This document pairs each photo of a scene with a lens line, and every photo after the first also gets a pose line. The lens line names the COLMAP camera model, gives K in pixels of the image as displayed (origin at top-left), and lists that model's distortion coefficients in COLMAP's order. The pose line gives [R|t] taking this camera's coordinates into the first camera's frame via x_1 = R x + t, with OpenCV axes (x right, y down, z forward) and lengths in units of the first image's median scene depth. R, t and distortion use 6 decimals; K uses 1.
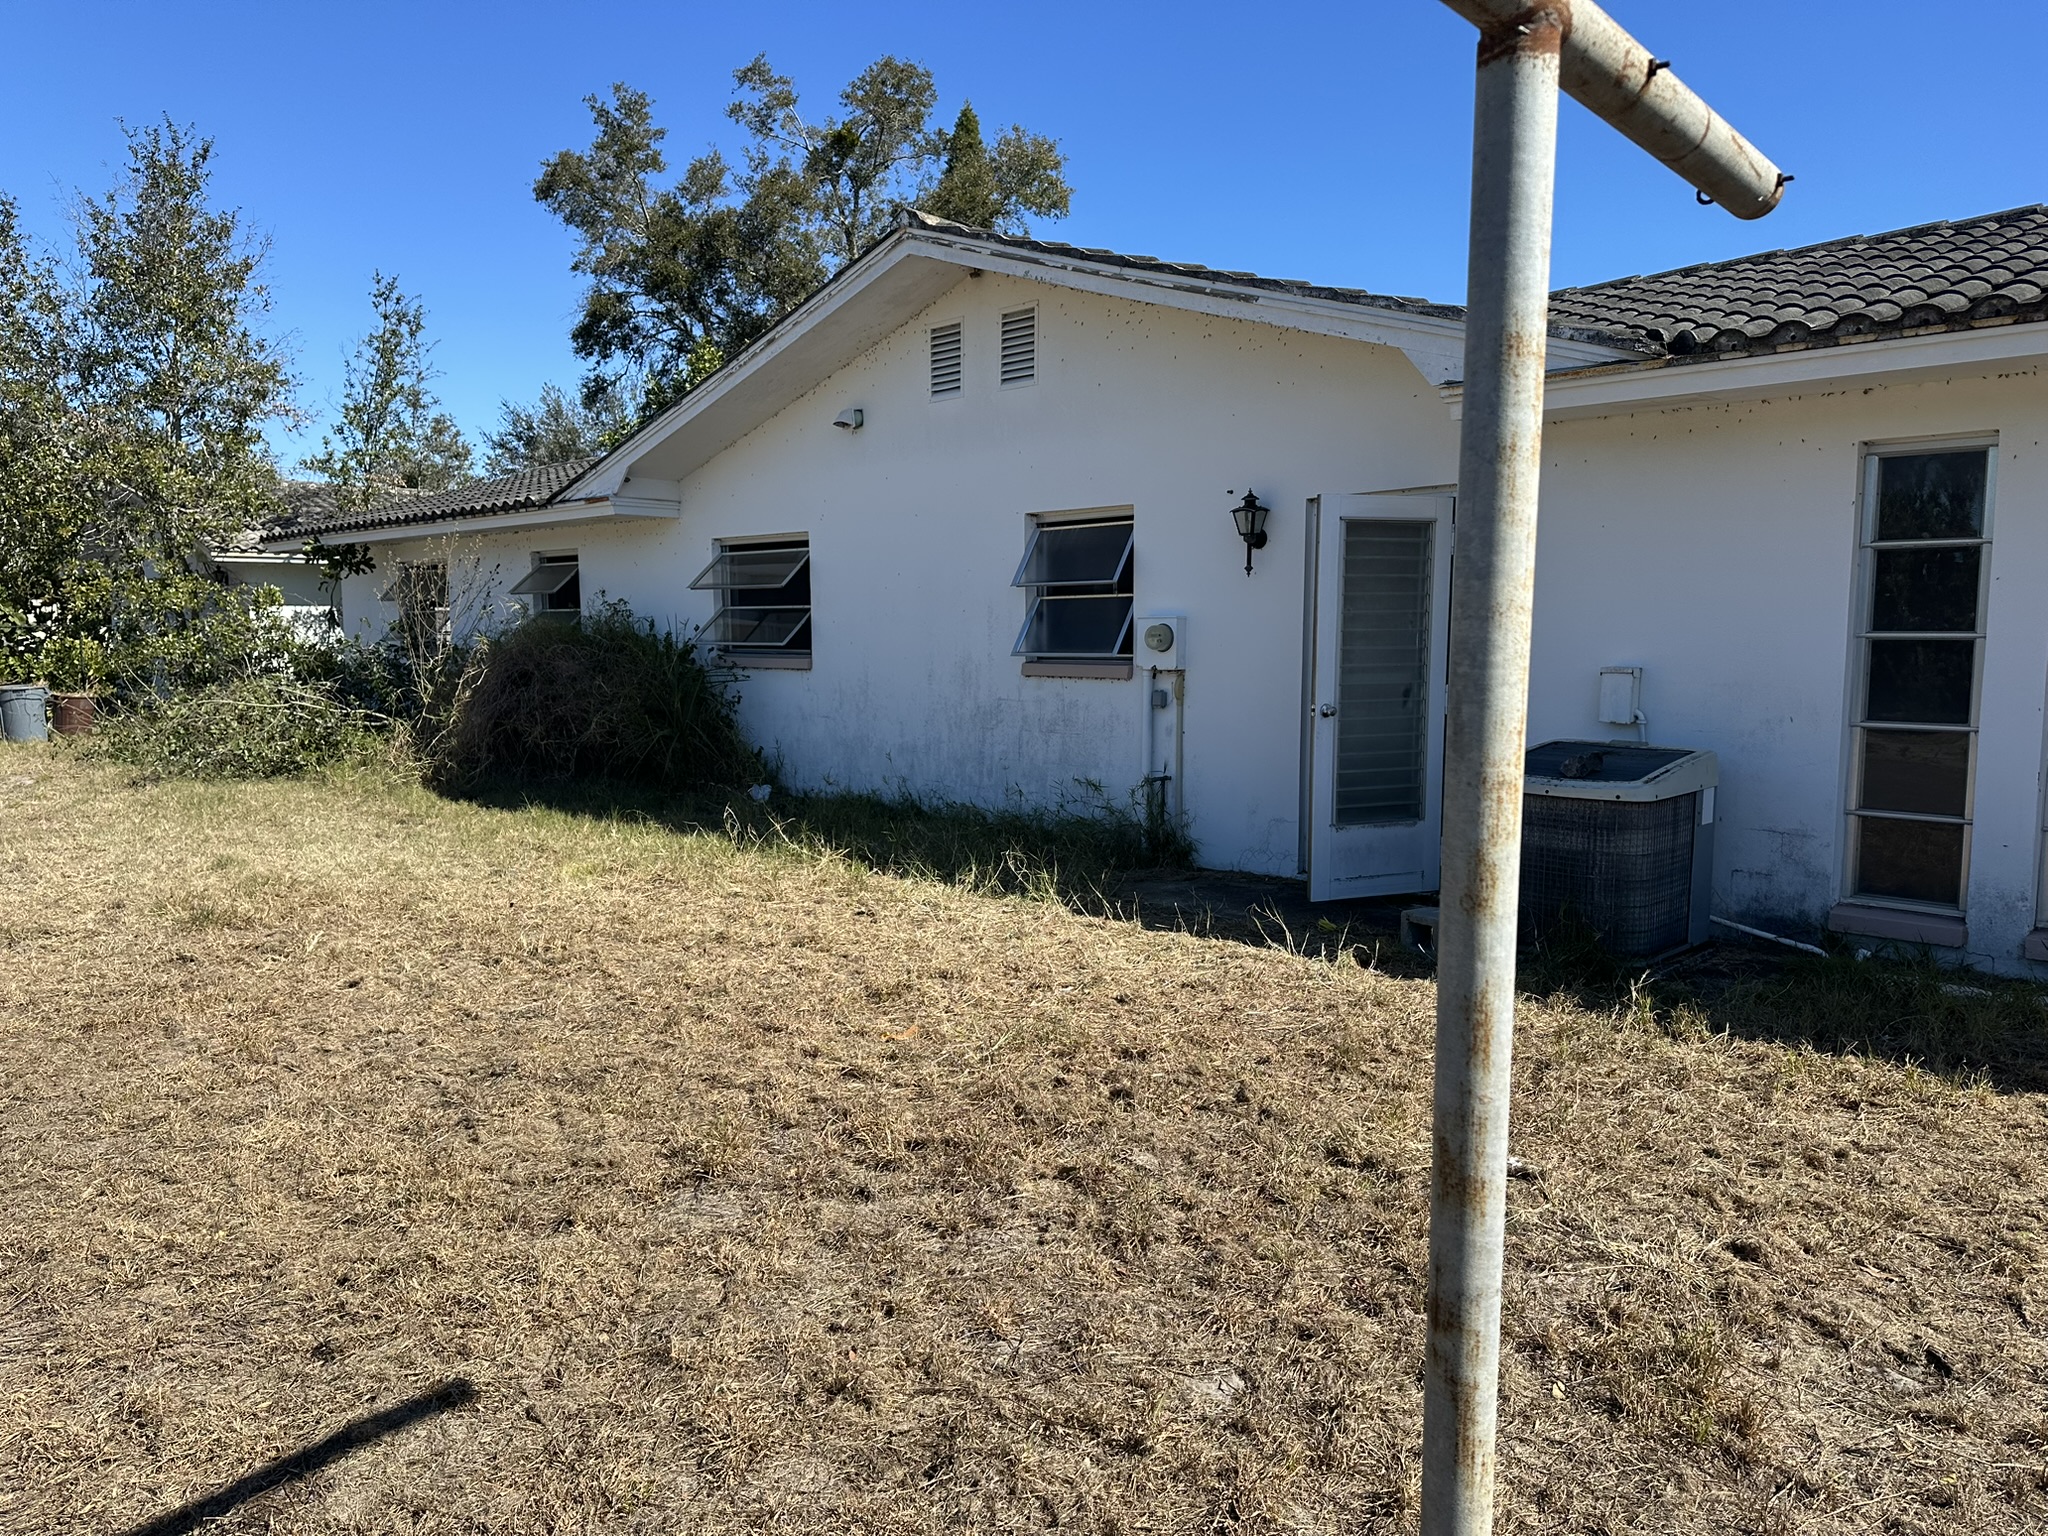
lens RADIAL K [[1444.2, 0, 1024.0], [0, 1444.2, 768.0], [0, 0, 1]] dist [0.197450, -0.326734]
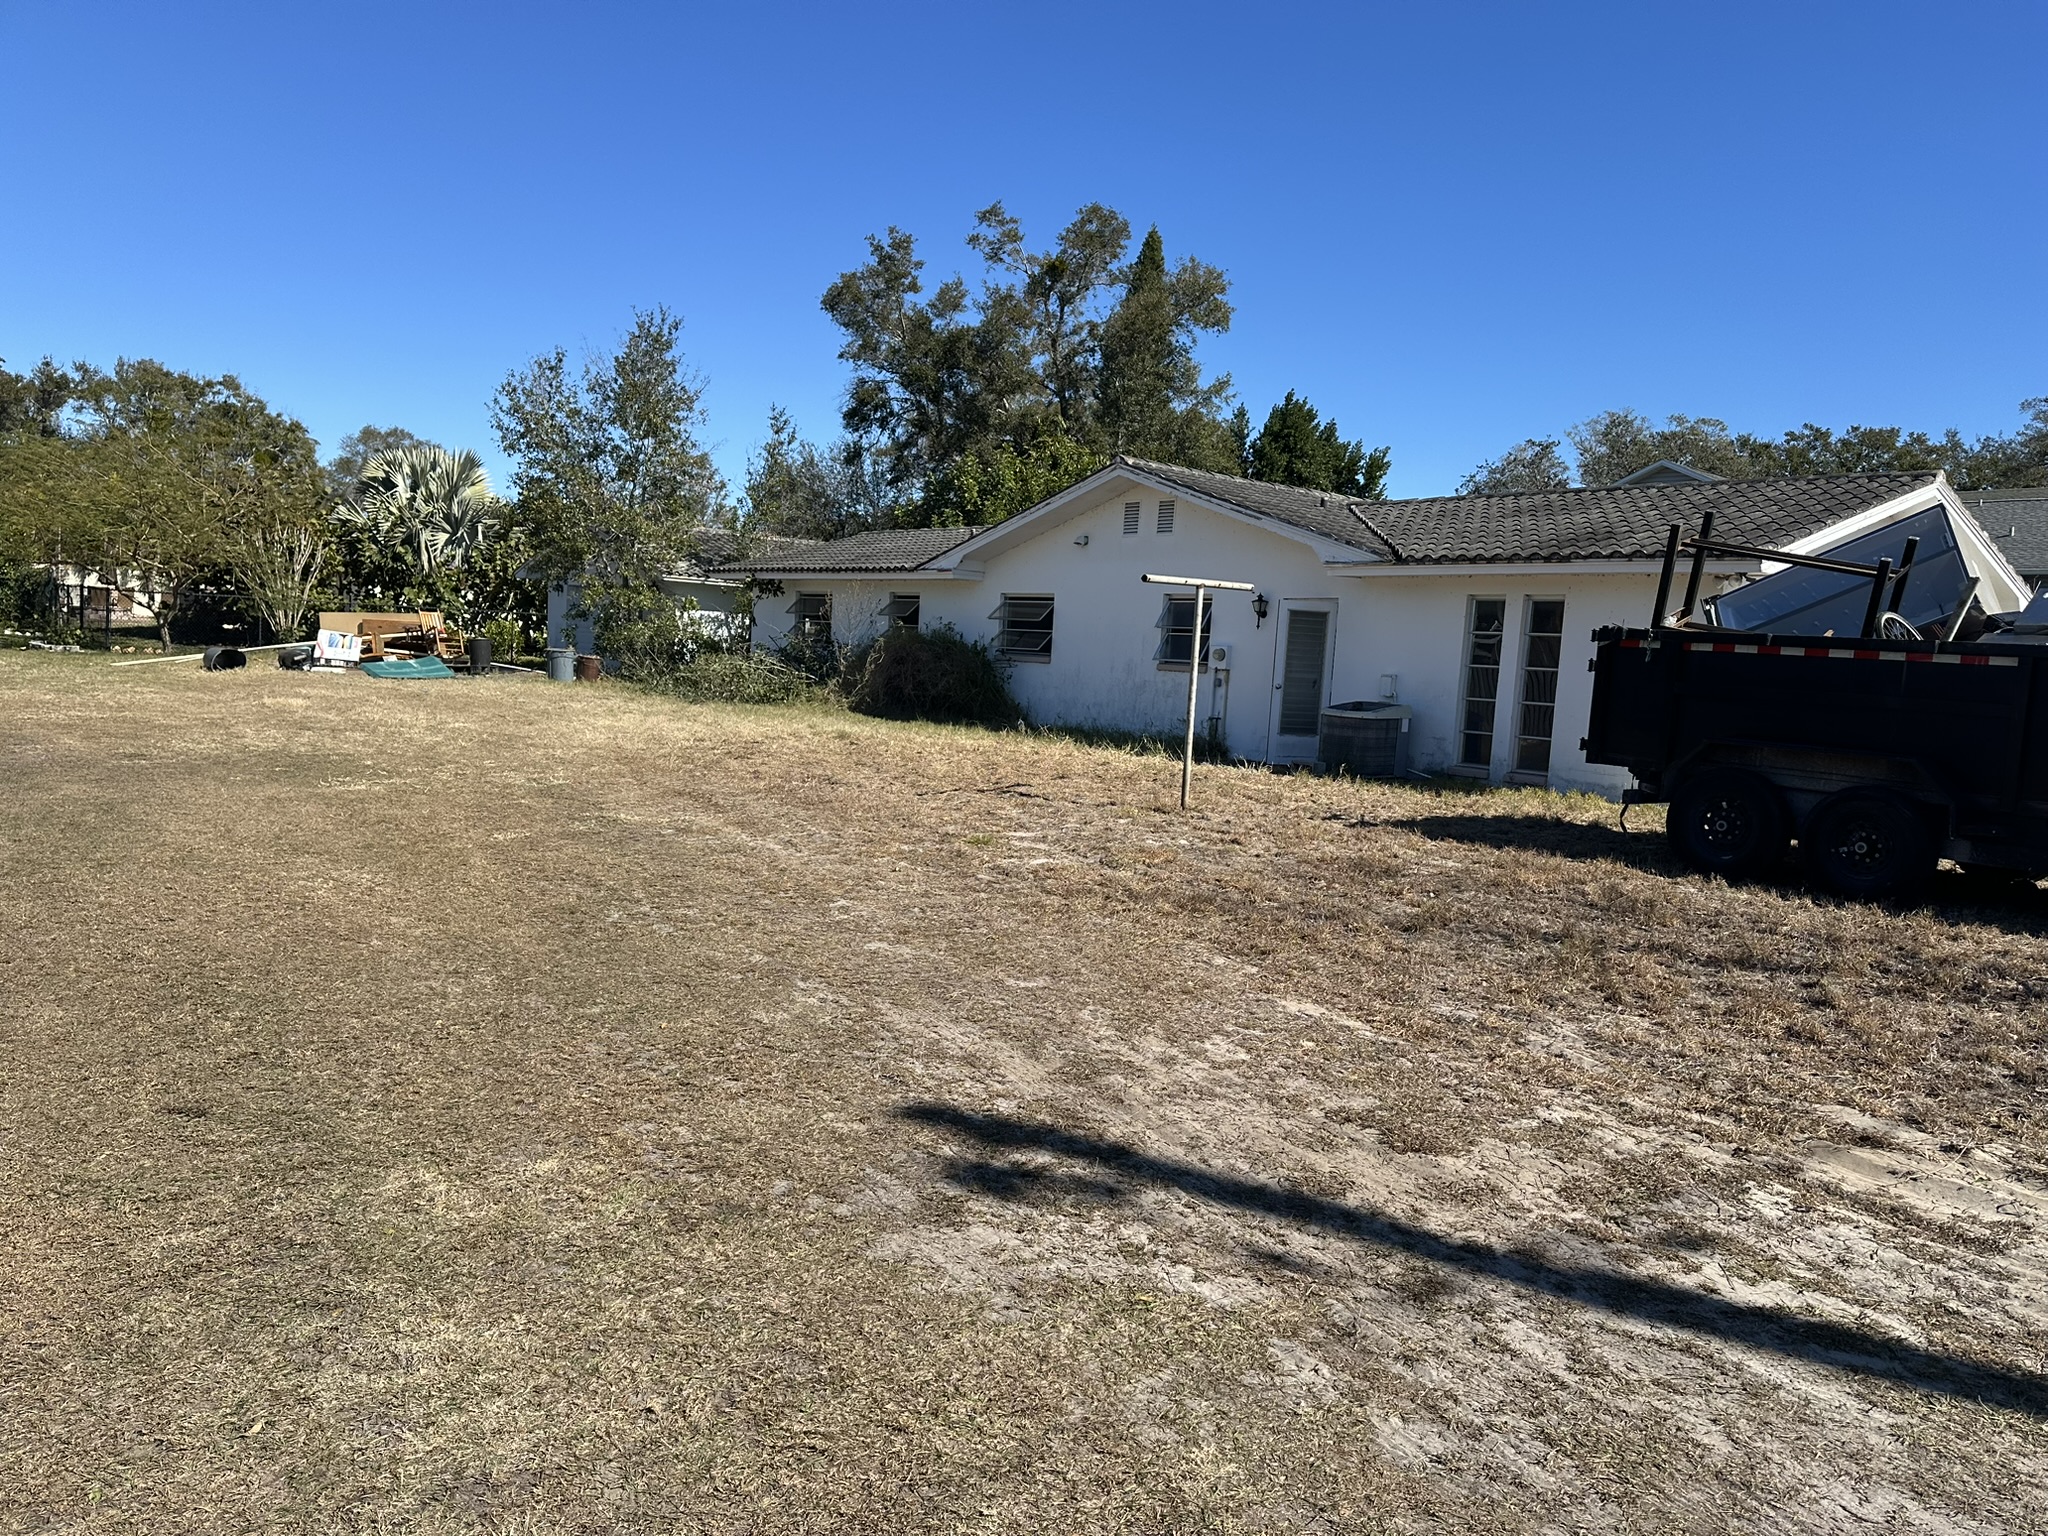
lens RADIAL K [[1444.2, 0, 1024.0], [0, 1444.2, 768.0], [0, 0, 1]] dist [0.197450, -0.326734]
pose [[0.992797, 0.068804, -0.098079, 0.010862], [-0.070571, 0.997399, -0.014658, 0.057465], [0.096815, 0.021474, 0.995071, -0.519022]]
